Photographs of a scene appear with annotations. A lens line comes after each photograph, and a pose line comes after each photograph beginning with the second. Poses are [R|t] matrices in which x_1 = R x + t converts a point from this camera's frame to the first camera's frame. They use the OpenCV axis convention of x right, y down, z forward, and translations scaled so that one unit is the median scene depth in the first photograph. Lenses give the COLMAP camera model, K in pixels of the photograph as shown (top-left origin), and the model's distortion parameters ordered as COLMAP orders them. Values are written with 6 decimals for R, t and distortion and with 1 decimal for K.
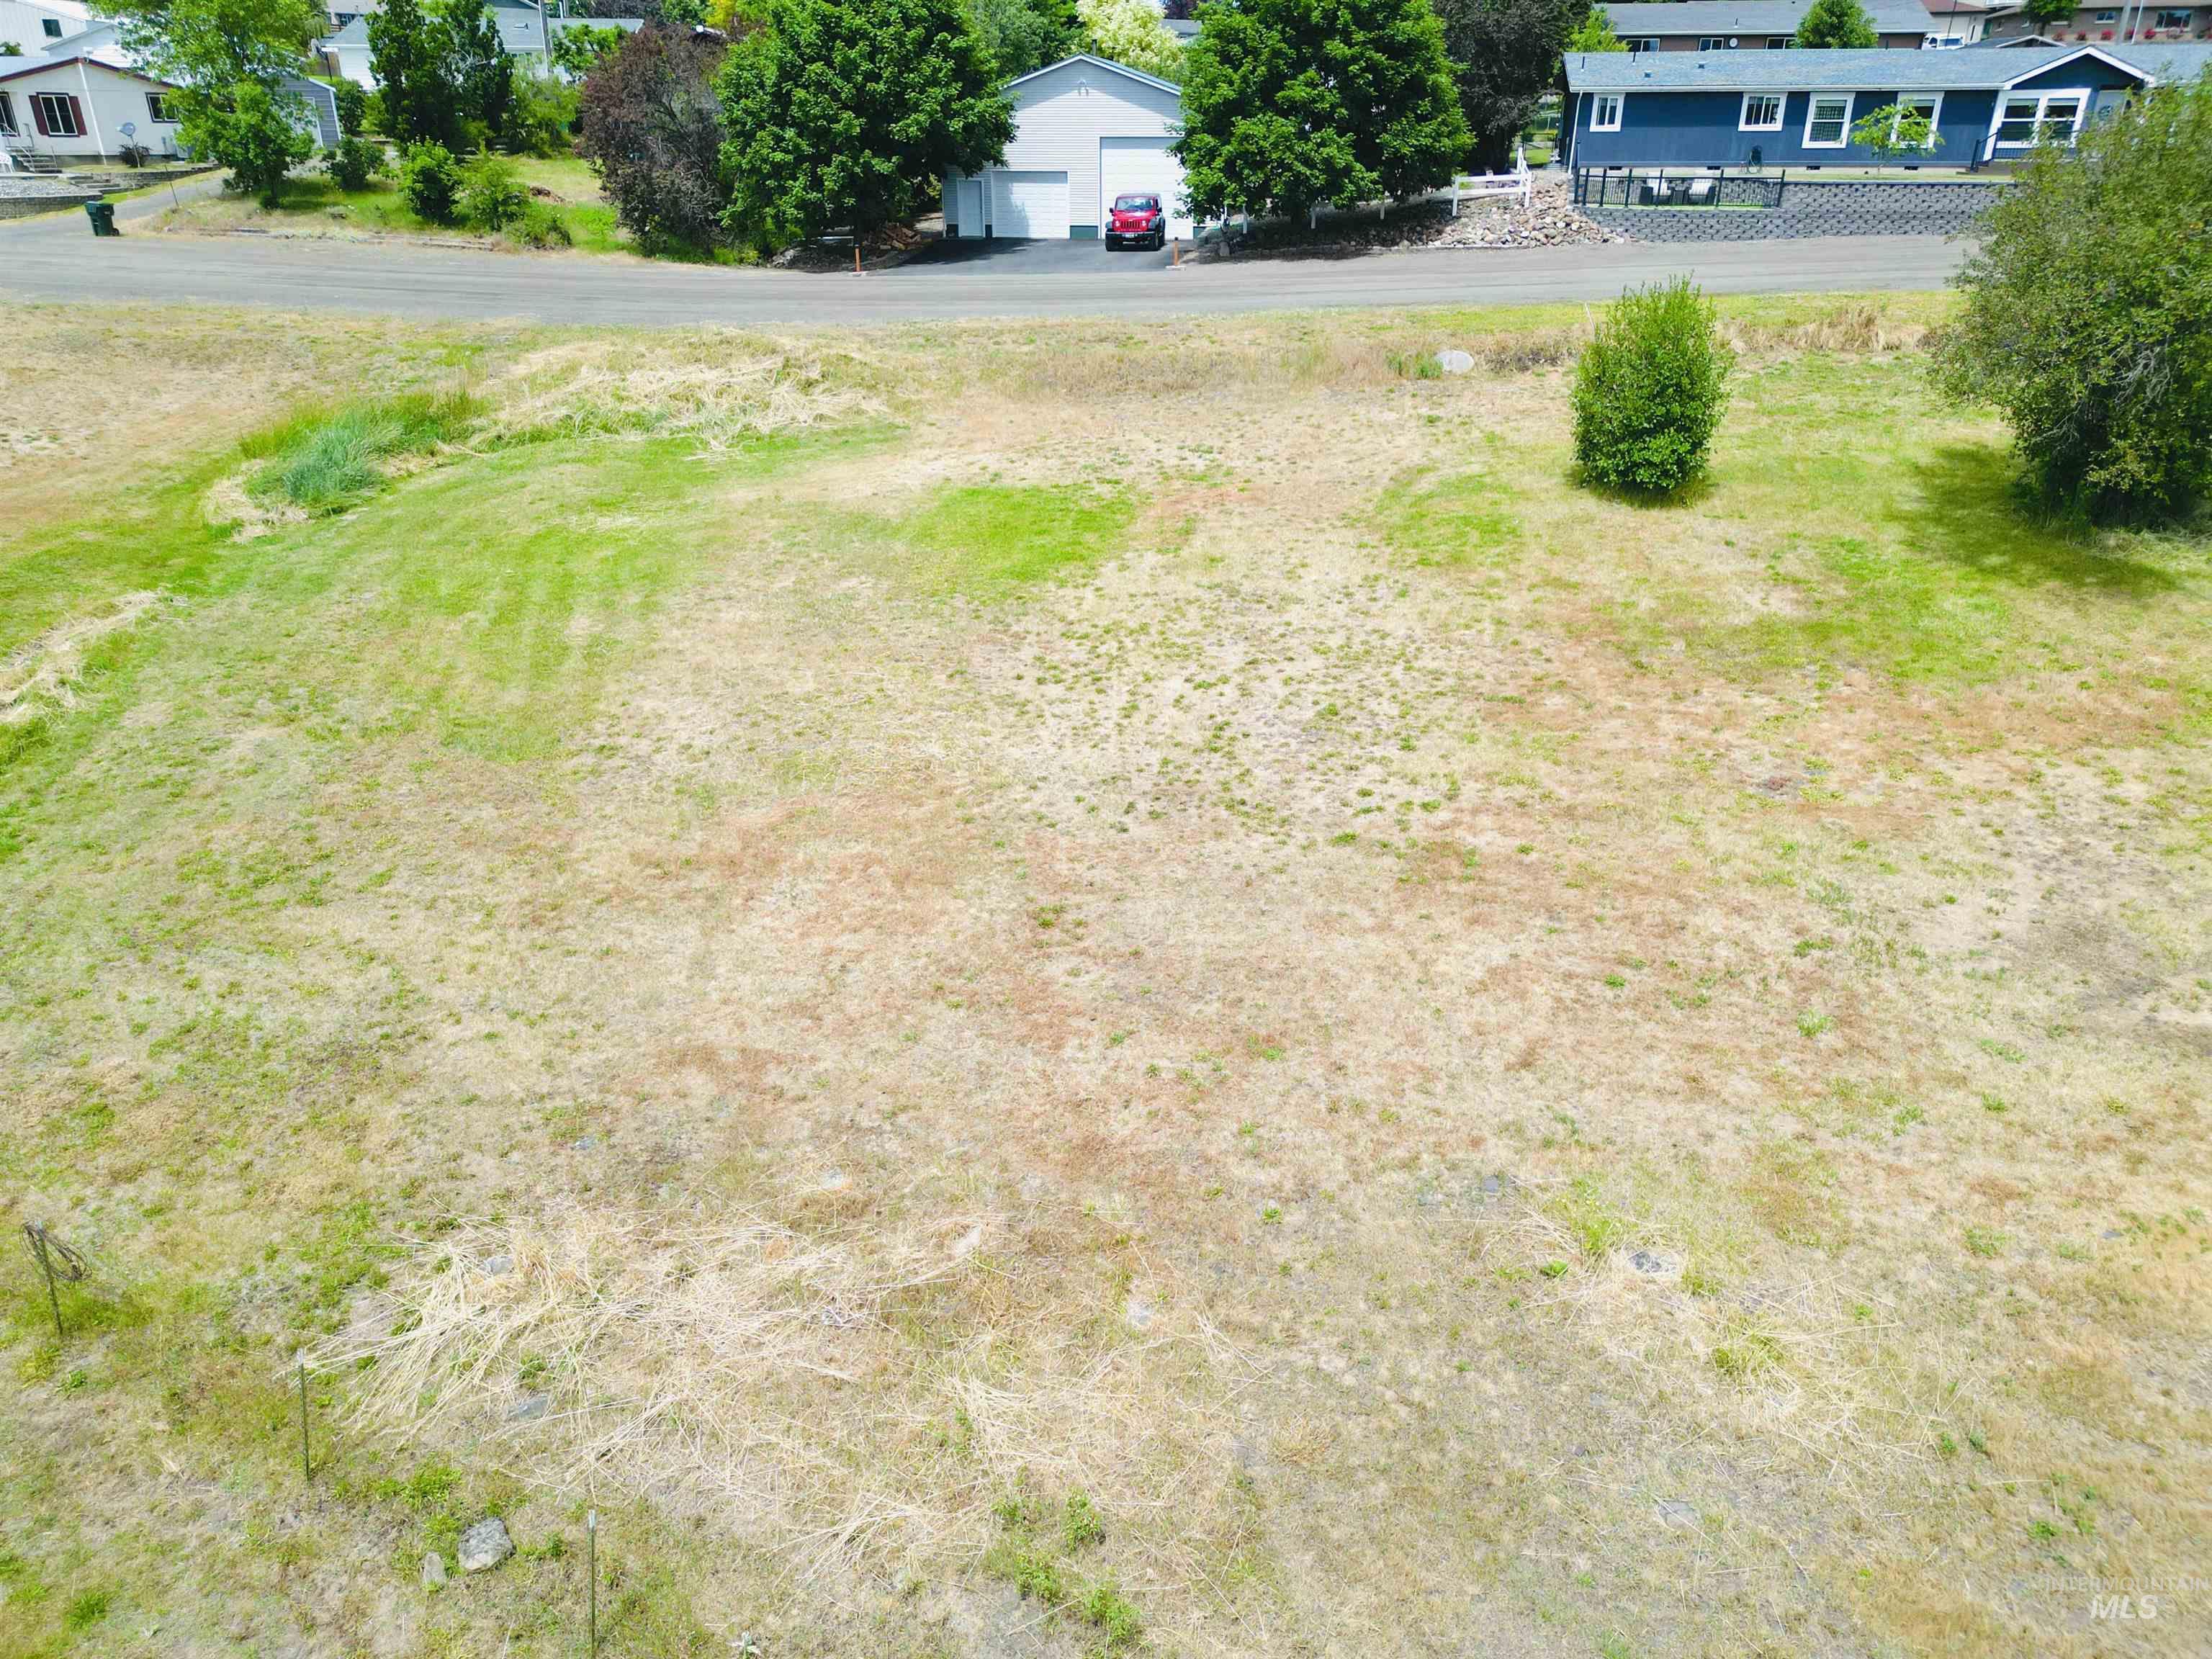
lens RADIAL K [[1578.4, 0, 1105.3], [0, 1578.4, 816.0], [0, 0, 1]] dist [0.047841, 0.003299]
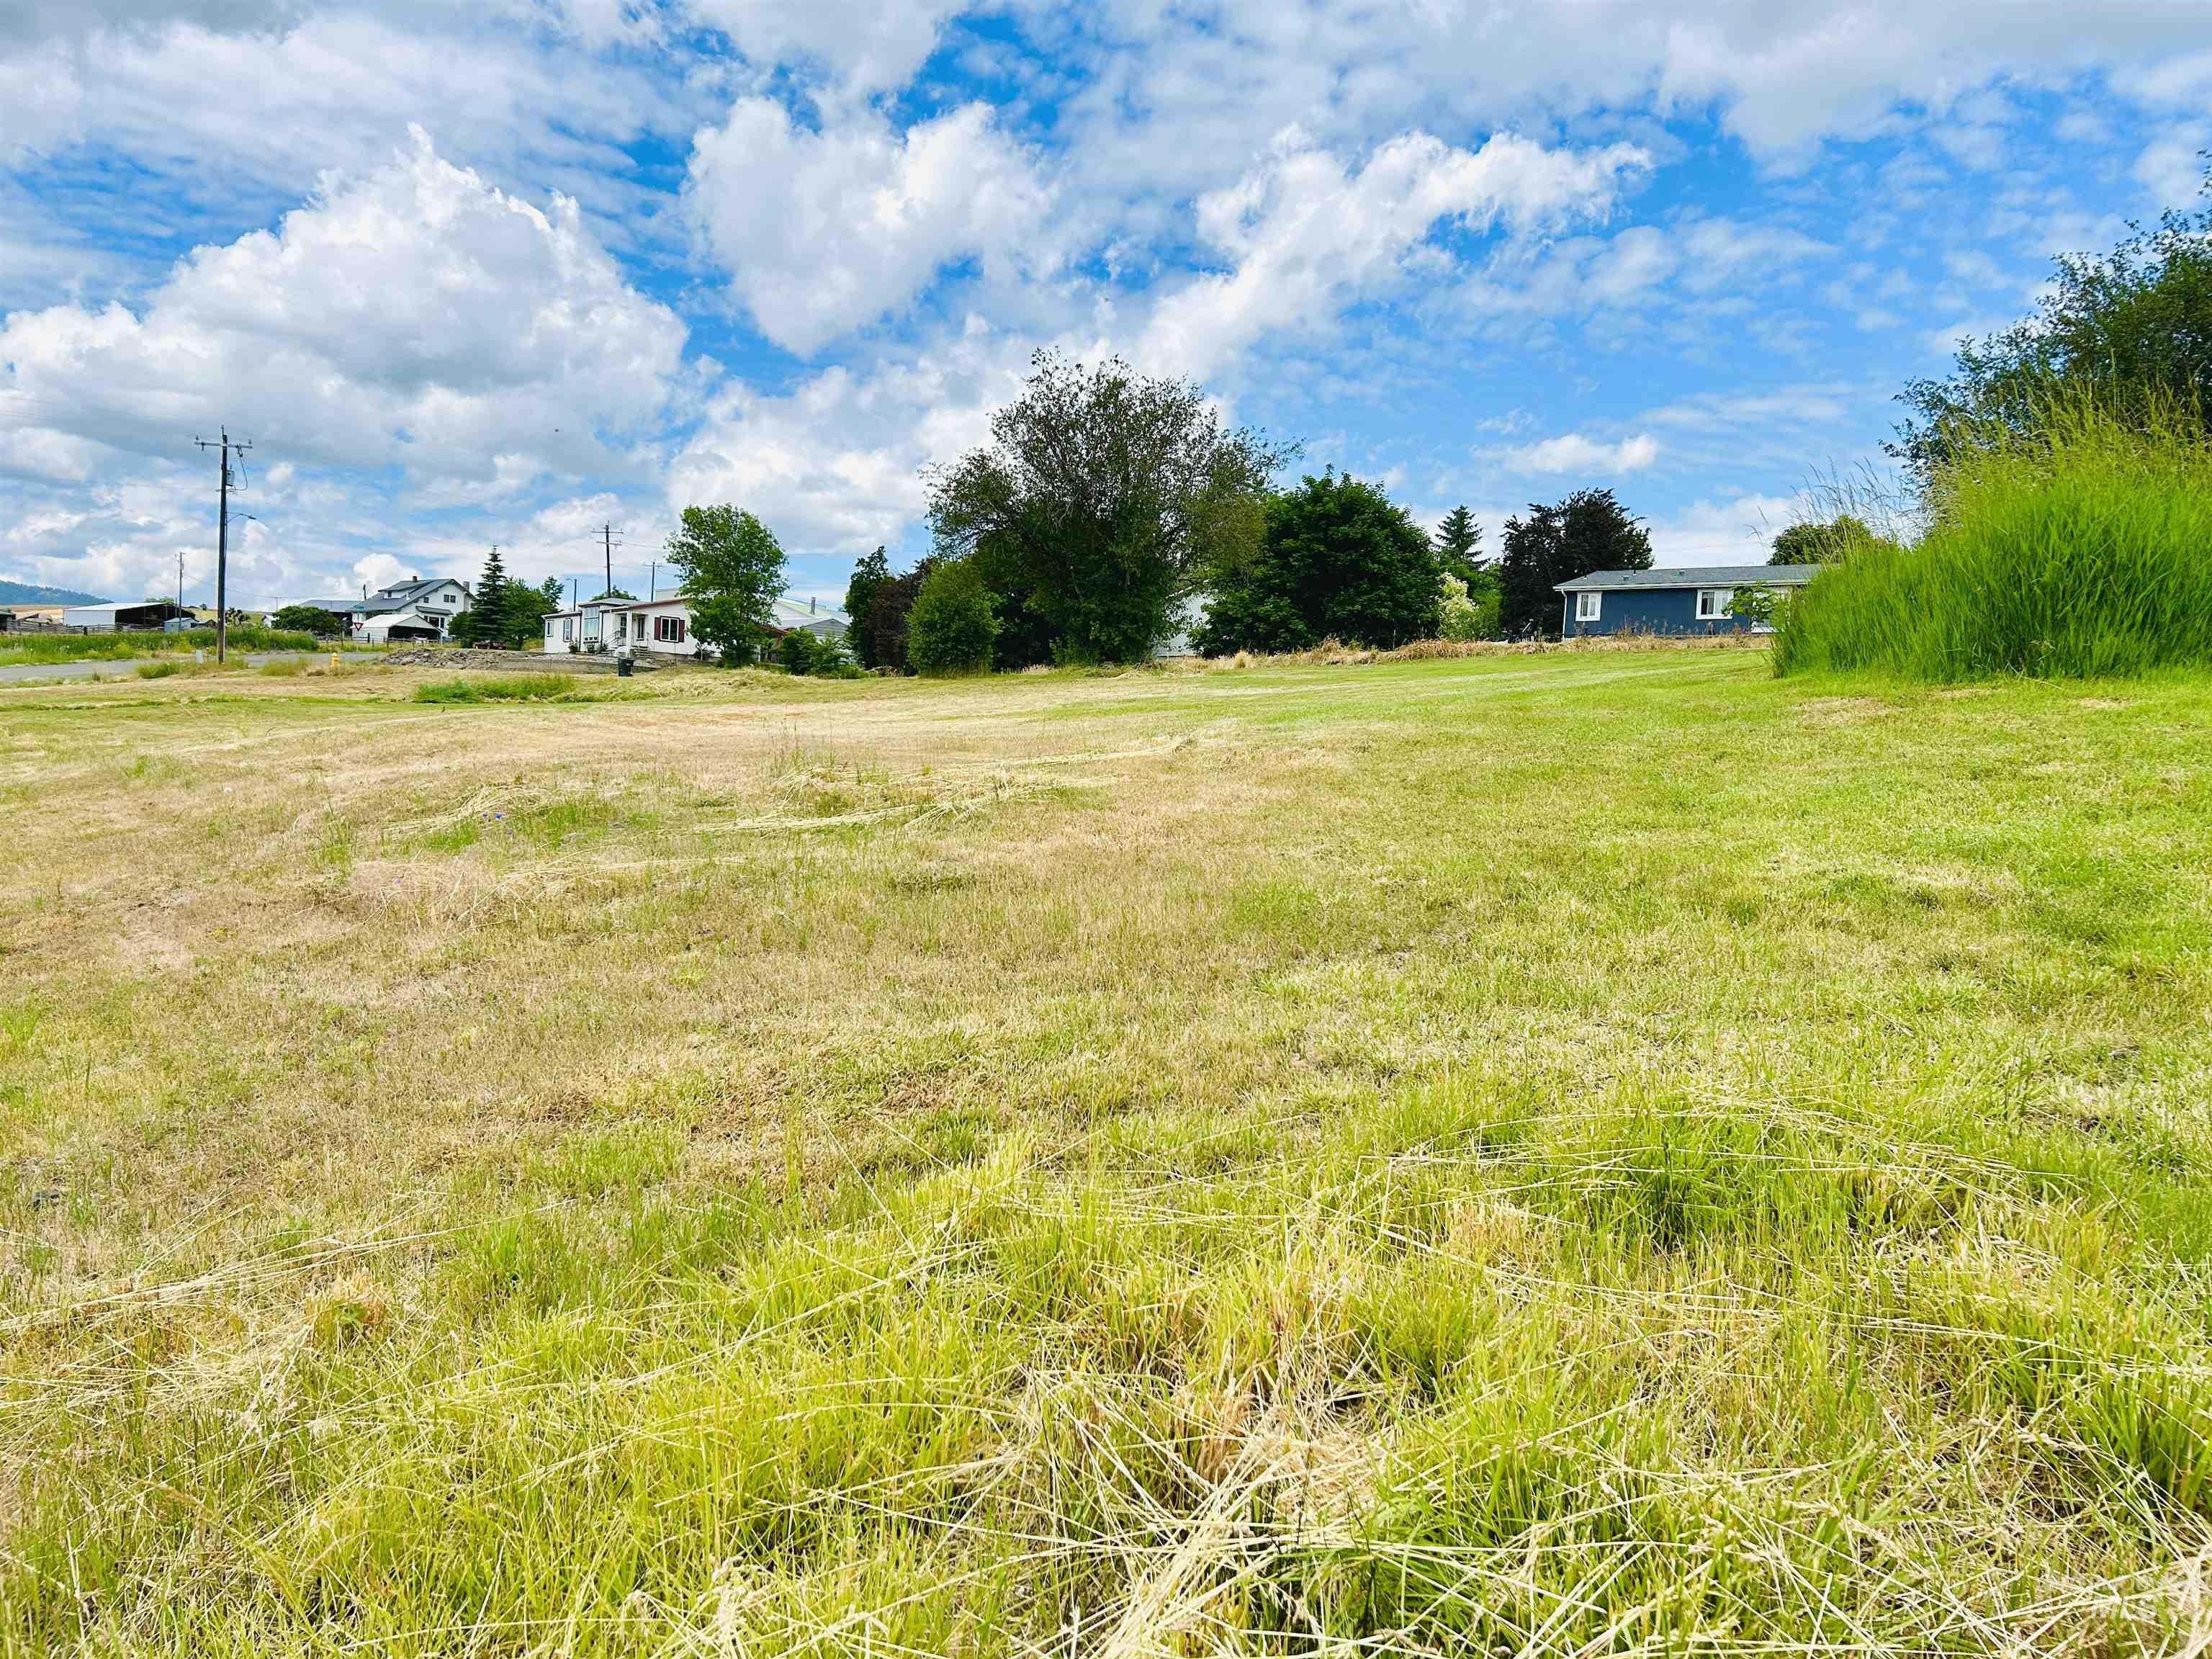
lens RADIAL K [[1665.3, 0, 1104.9], [0, 1665.3, 820.5], [0, 0, 1]] dist [0.086476, -0.093854]
pose [[0.880119, 0.061409, -0.470765, 0.594663], [-0.238656, 0.914430, -0.326895, 0.200773], [0.410407, 0.400057, 0.819463, -0.107150]]
